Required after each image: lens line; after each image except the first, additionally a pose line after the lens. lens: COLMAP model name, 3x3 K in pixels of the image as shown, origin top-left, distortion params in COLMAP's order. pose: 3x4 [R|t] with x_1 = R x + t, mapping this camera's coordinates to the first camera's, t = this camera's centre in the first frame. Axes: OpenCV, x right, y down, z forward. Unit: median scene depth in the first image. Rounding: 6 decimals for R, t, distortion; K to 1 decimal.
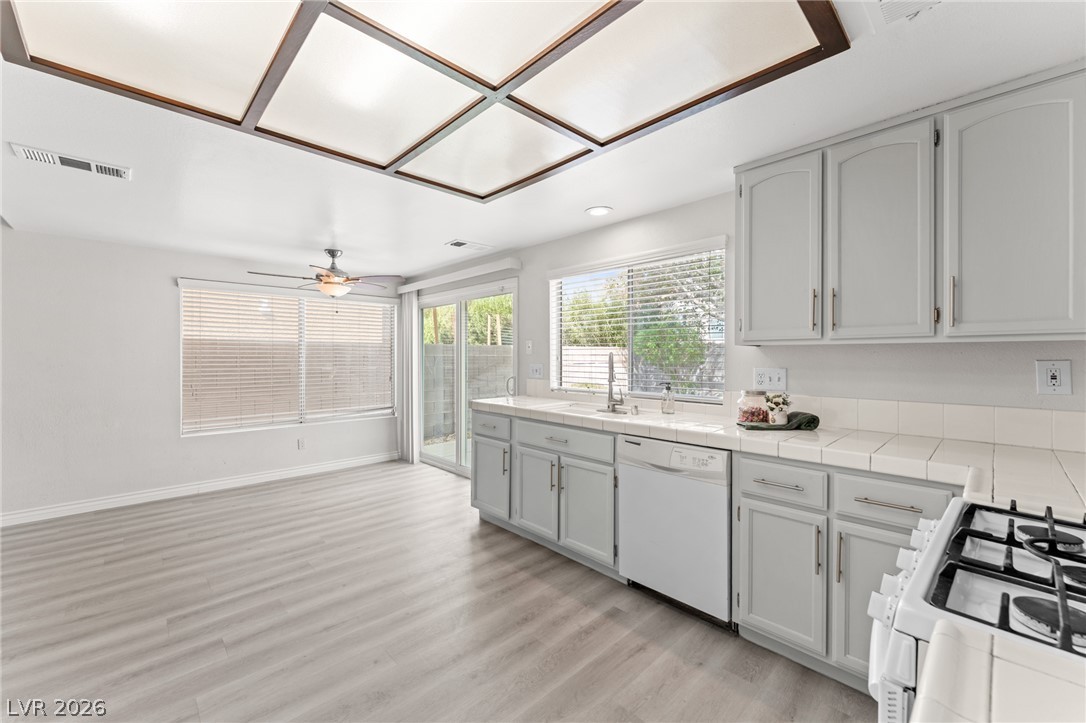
lens RADIAL K [[433.8, 0, 540.2], [0, 433.8, 361.7], [0, 0, 1]] dist [0.001863, -0.000549]
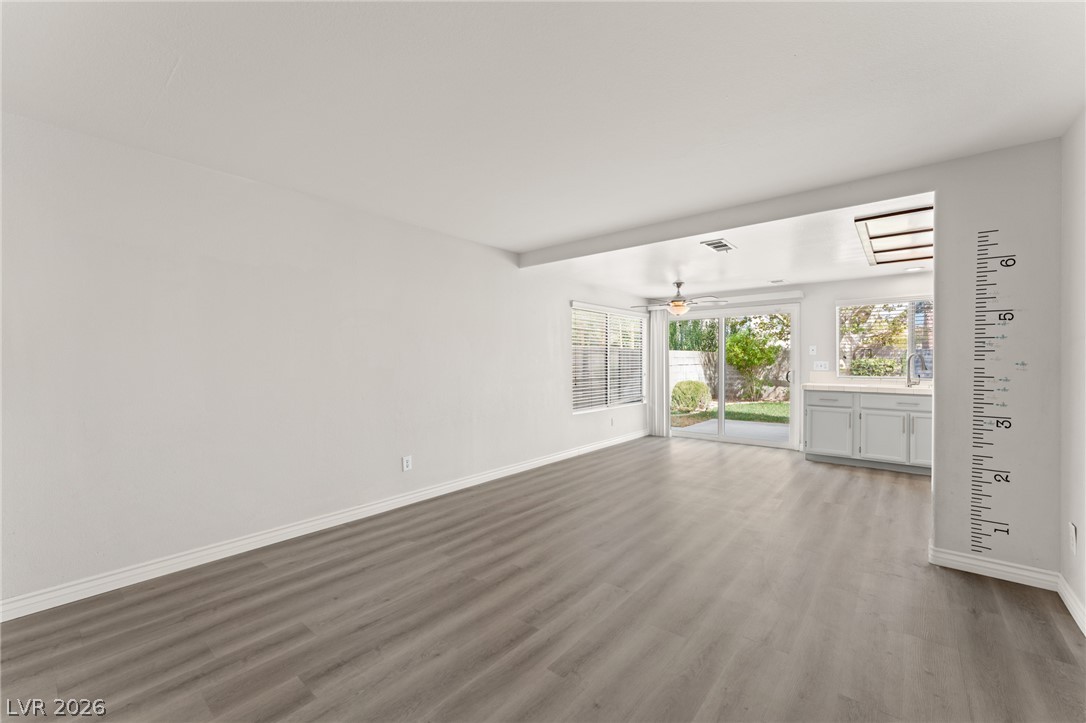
lens RADIAL K [[433.8, 0, 541.1], [0, 433.8, 363.6], [0, 0, 1]] dist [0.001863, -0.000549]
pose [[0.994392, -0.002750, 0.105719, -1.682729], [0.003599, 0.999963, -0.007838, 0.031411], [-0.105694, 0.008175, 0.994365, -0.595352]]
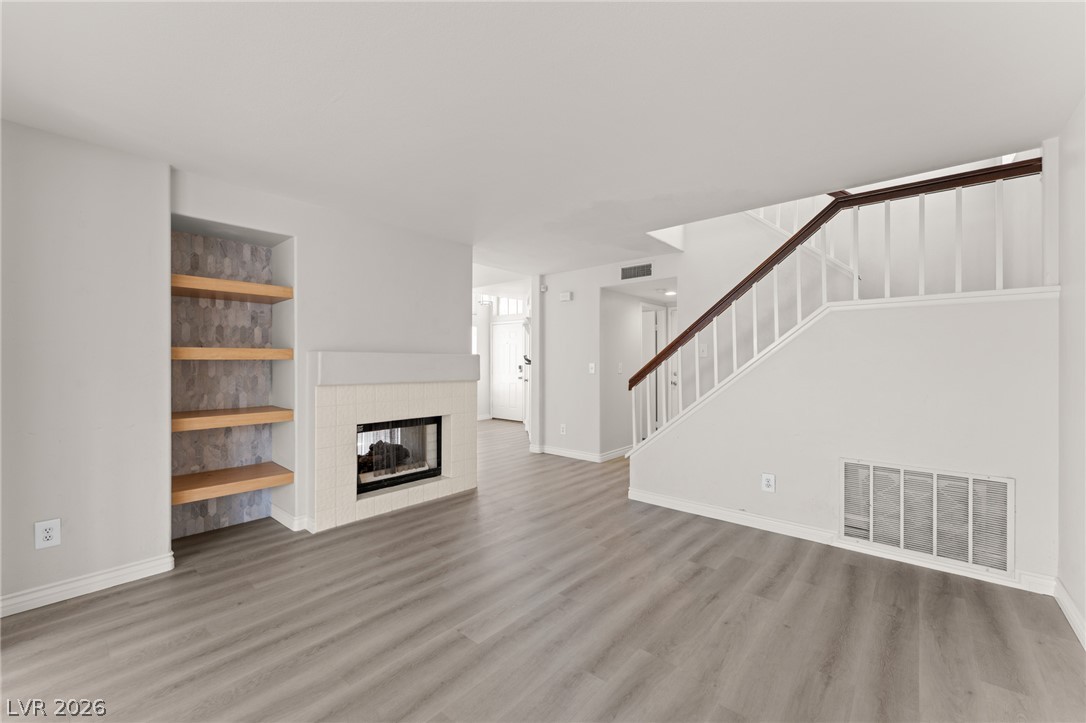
lens RADIAL K [[433.8, 0, 538.7], [0, 433.8, 356.7], [0, 0, 1]] dist [0.001863, -0.000549]
pose [[-0.996193, -0.001917, -0.087151, -1.484298], [-0.001937, 0.999998, 0.000155, 0.008079], [0.087151, 0.000323, -0.996195, 1.076327]]
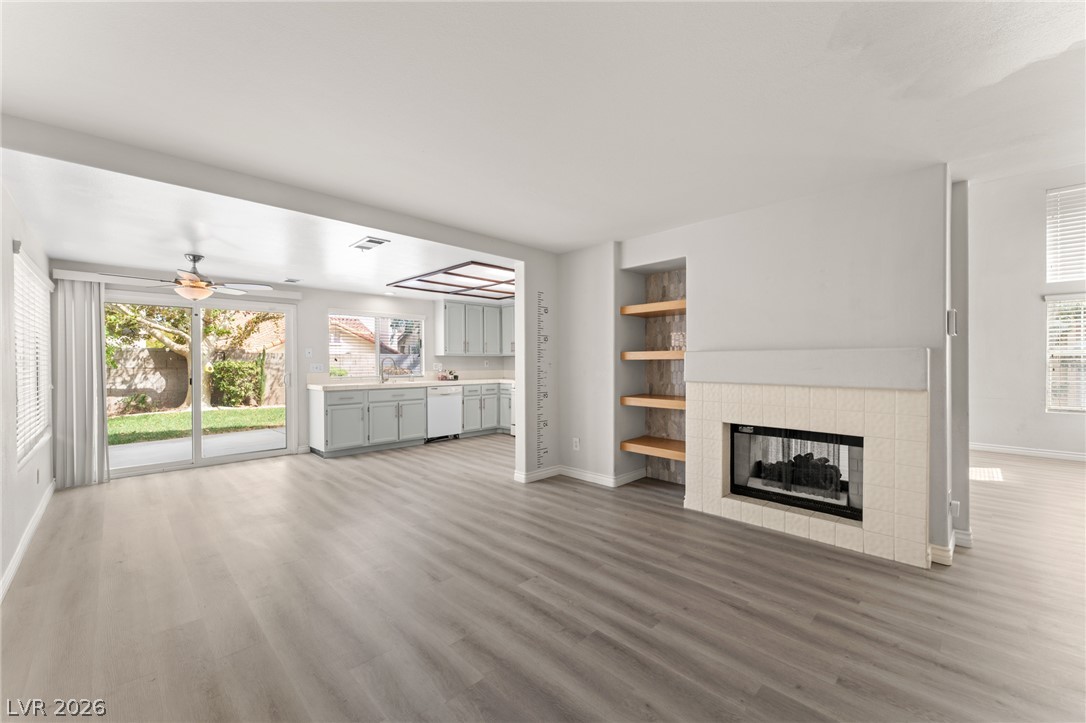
lens RADIAL K [[433.8, 0, 548.2], [0, 433.8, 358.5], [0, 0, 1]] dist [0.001863, -0.000549]
pose [[-0.020694, 0.007952, 0.999754, -2.383426], [0.016180, 0.999840, -0.007618, 0.019623], [-0.999655, 0.016019, -0.020819, 0.275138]]
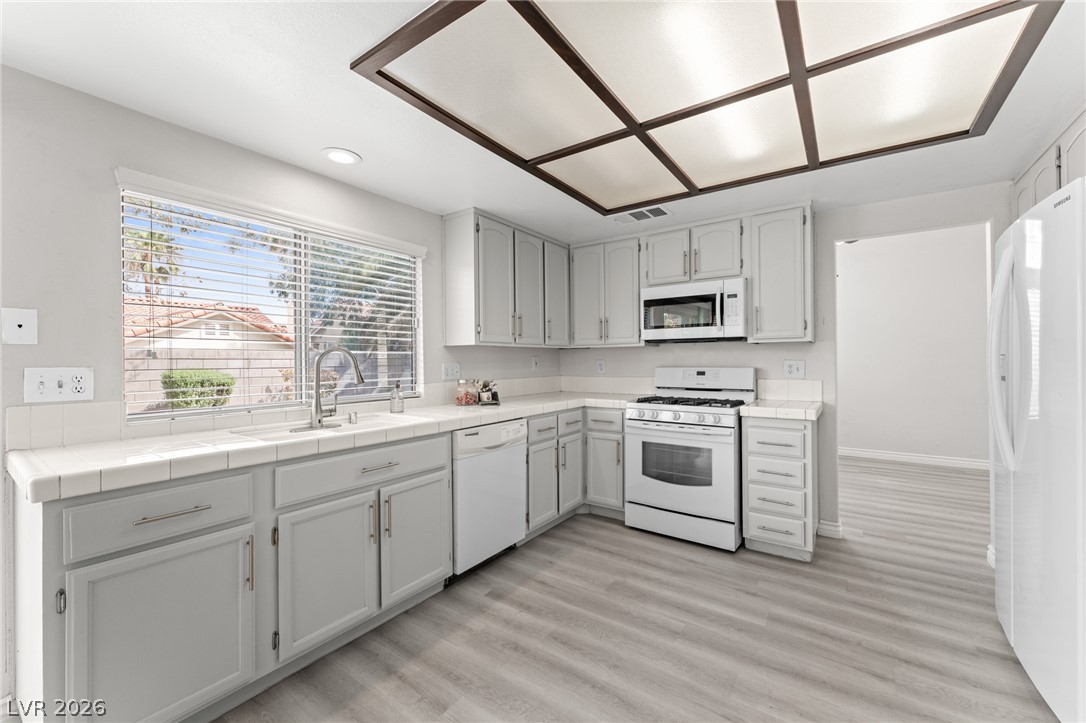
lens RADIAL K [[433.8, 0, 549.2], [0, 433.8, 358.0], [0, 0, 1]] dist [0.001863, -0.000549]
pose [[-0.192219, 0.002791, 0.981348, -0.758794], [0.021624, 0.999765, 0.001392, 0.004927], [-0.981114, 0.021488, -0.192235, 0.907258]]
